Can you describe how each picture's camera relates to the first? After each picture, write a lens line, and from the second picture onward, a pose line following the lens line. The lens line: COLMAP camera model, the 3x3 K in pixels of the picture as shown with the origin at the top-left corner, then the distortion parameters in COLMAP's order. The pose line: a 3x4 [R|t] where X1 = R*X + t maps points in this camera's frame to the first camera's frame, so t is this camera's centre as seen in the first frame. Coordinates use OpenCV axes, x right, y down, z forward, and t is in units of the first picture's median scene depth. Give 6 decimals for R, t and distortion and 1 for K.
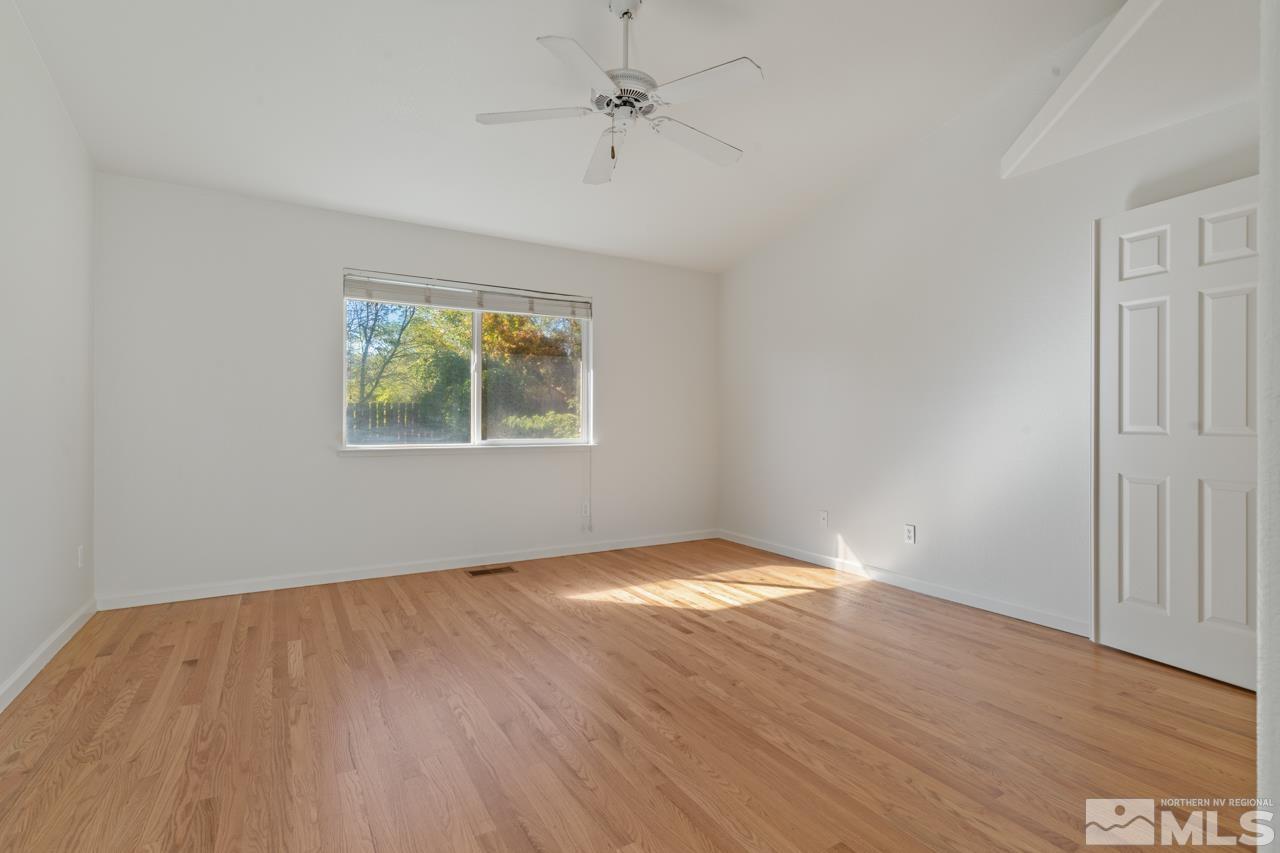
lens RADIAL K [[611.1, 0, 640.0], [0, 611.1, 426.5], [0, 0, 1]] dist [0.001952, 0.000249]
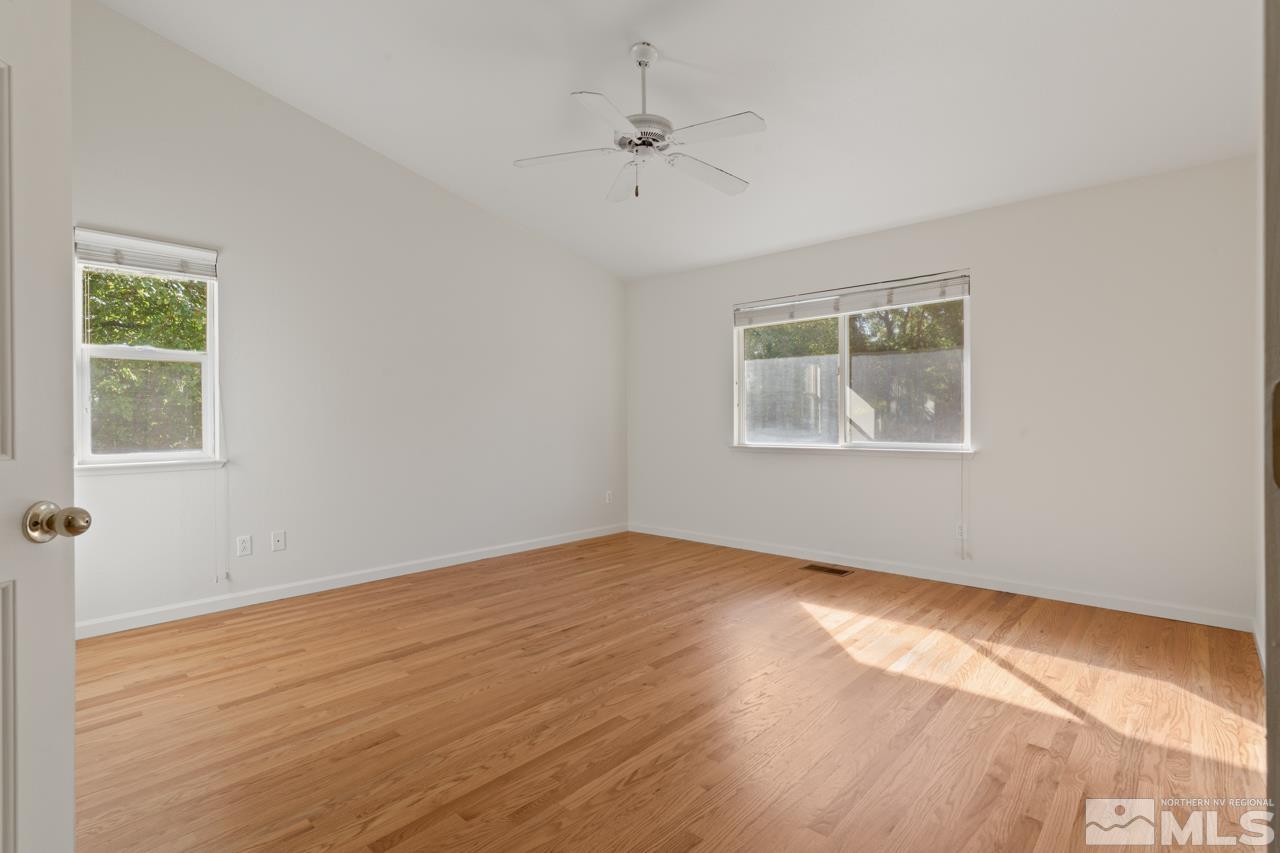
lens RADIAL K [[611.1, 0, 640.0], [0, 611.1, 426.5], [0, 0, 1]] dist [0.001952, 0.000249]
pose [[0.295661, 0.003116, -0.955288, 0.891641], [-0.007854, 0.999969, 0.000831, -0.001828], [0.955261, 0.007257, 0.295676, 0.556209]]
